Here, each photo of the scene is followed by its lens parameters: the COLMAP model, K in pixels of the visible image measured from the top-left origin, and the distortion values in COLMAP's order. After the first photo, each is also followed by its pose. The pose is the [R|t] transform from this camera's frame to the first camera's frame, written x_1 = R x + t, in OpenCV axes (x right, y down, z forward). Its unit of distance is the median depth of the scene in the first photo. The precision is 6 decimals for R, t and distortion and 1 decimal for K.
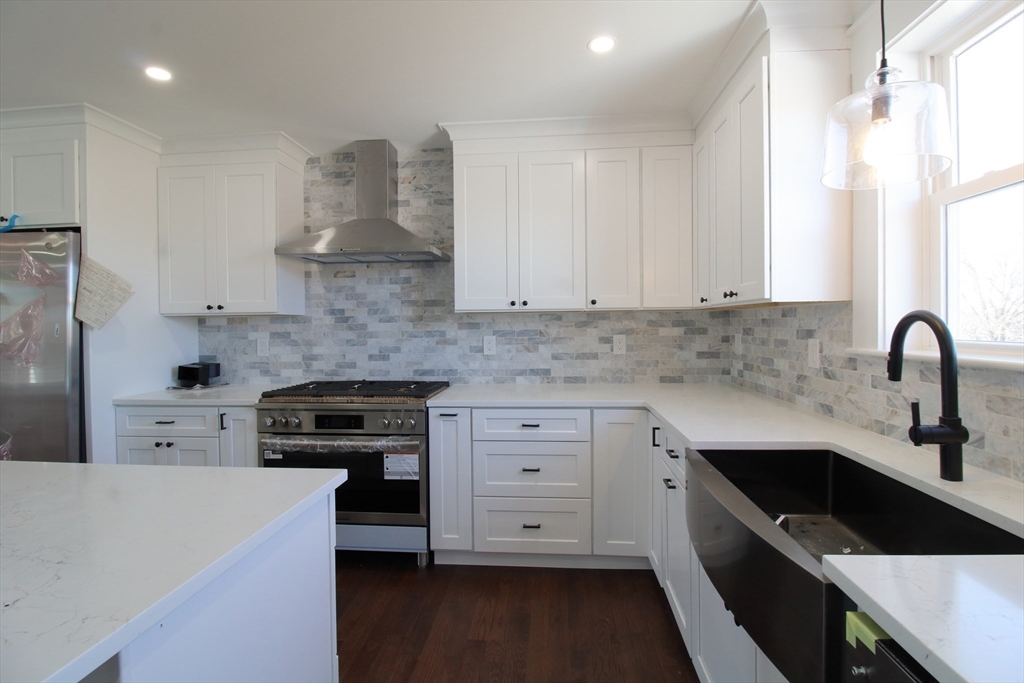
lens RADIAL K [[473.8, 0, 520.5], [0, 473.8, 330.3], [0, 0, 1]] dist [-0.011285, -0.007312]
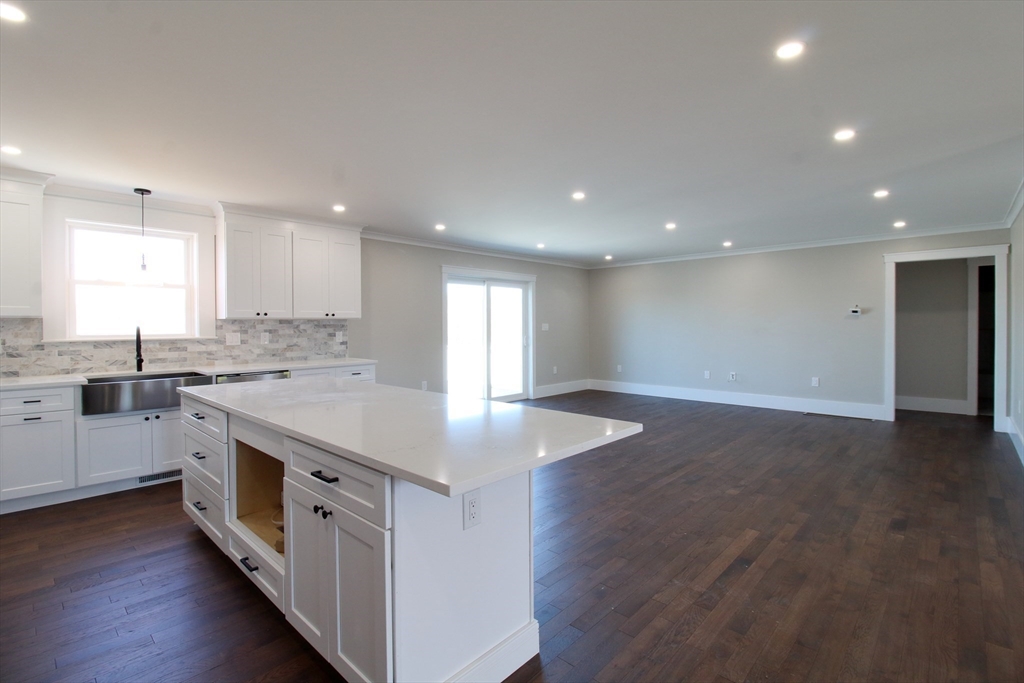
lens RADIAL K [[473.8, 0, 513.2], [0, 473.8, 330.6], [0, 0, 1]] dist [-0.011285, -0.007312]
pose [[-0.780721, 0.010202, 0.624796, -1.335330], [0.023008, 0.999658, 0.012427, 0.009663], [-0.624456, 0.024077, -0.780689, 0.747210]]
